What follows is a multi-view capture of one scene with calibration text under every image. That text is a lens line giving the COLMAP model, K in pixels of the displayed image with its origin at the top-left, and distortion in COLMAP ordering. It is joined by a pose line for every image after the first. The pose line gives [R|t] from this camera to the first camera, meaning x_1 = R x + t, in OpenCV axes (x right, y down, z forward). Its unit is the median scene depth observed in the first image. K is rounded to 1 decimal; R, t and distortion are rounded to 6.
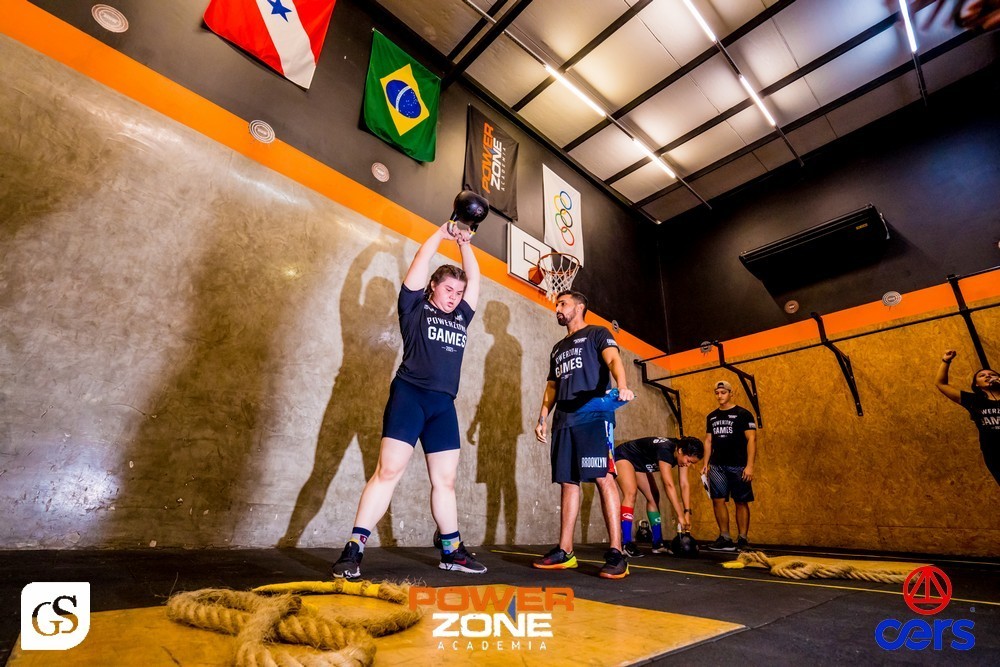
lens RADIAL K [[464.1, 0, 497.4], [0, 464.1, 335.7], [0, 0, 1]] dist [-0.059291, 0.022844]
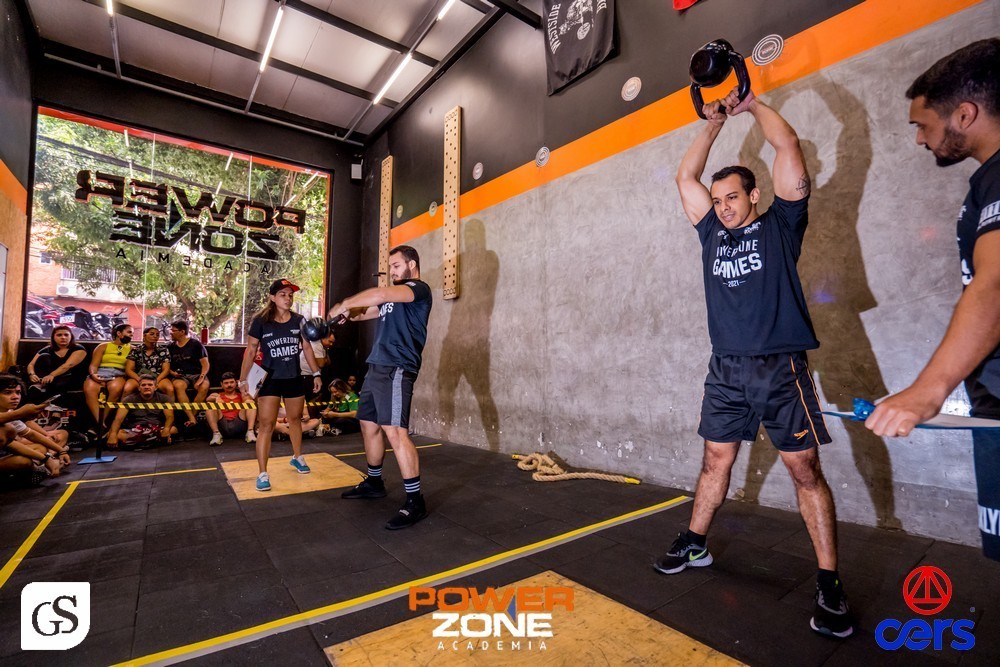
lens RADIAL K [[464.1, 0, 493.6], [0, 464.1, 334.6], [0, 0, 1]] dist [-0.059291, 0.022844]
pose [[-0.094565, -0.107454, -0.989702, 0.222083], [0.367170, 0.920305, -0.135003, -0.026244], [0.925334, -0.376155, -0.047575, 0.271138]]
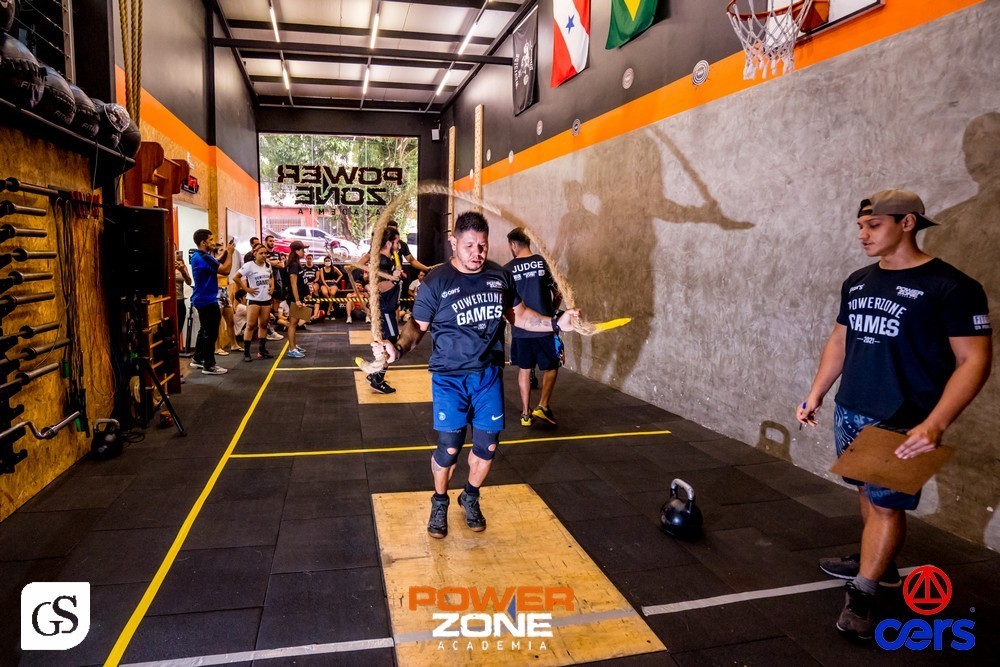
lens RADIAL K [[538.2, 0, 426.0], [0, 538.2, 316.8], [0, 0, 1]] dist [-0.057369, 0.022387]
pose [[-0.530215, 0.061736, -0.845612, 0.974419], [0.292100, 0.949590, -0.113825, 0.161228], [0.795958, -0.307355, -0.521520, 0.986088]]
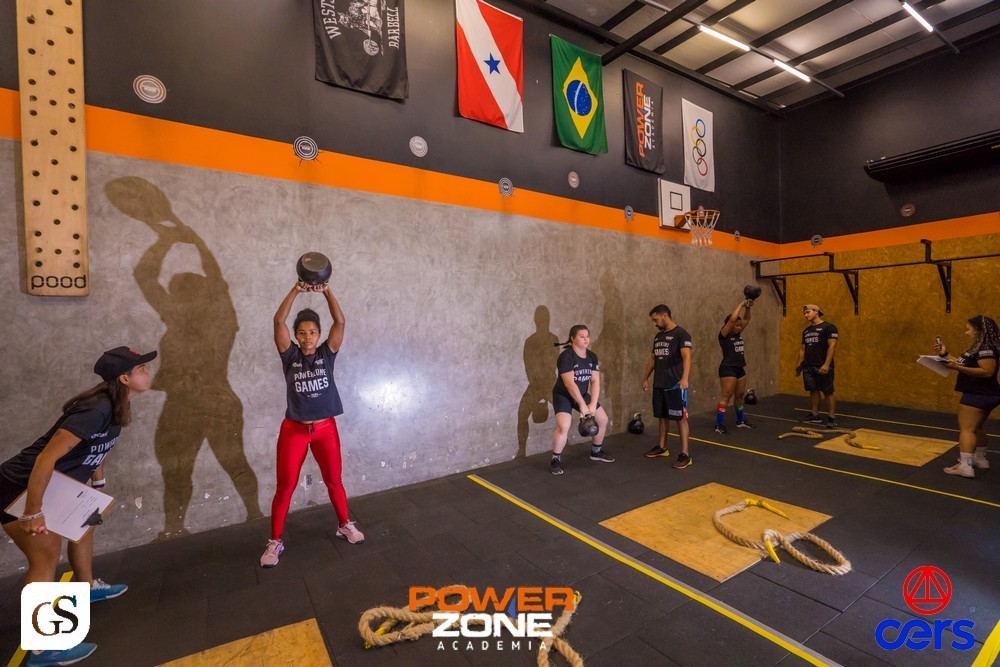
lens RADIAL K [[464.1, 0, 501.1], [0, 464.1, 335.4], [0, 0, 1]] dist [-0.059291, 0.022844]
pose [[0.987254, -0.048026, -0.151732, -0.251914], [0.103496, 0.918002, 0.382832, -0.422617], [0.120905, -0.393656, 0.911272, -0.337305]]
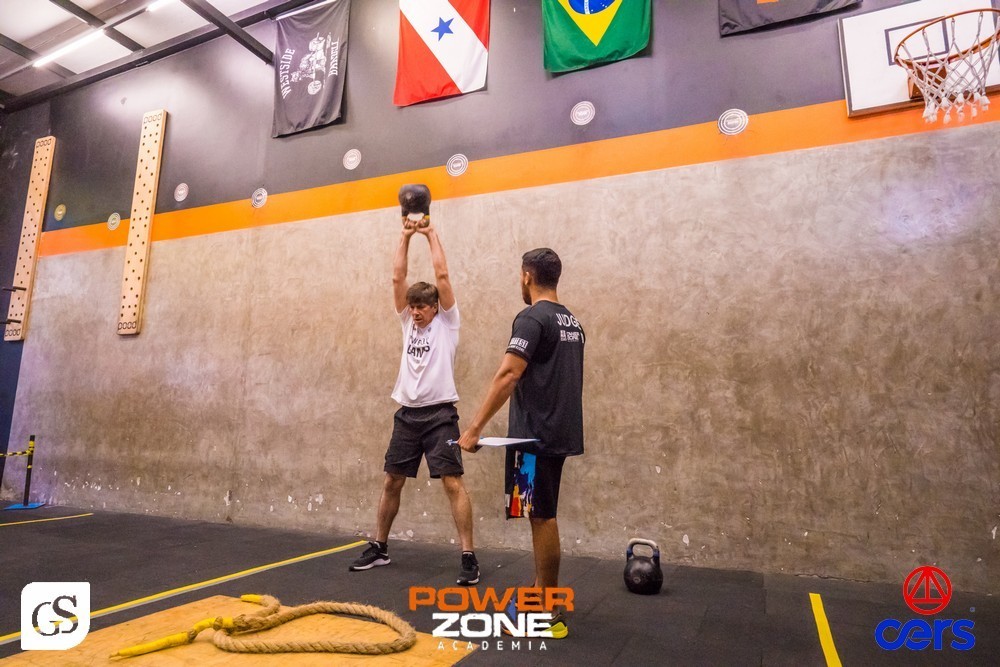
lens RADIAL K [[586.0, 0, 495.8], [0, 586.0, 338.1], [0, 0, 1]] dist [-0.035473, 0.032687]
pose [[0.398273, -0.174090, -0.900595, 0.484902], [0.334963, 0.941622, -0.033889, 0.000416], [0.853919, -0.288169, 0.433336, 0.278706]]
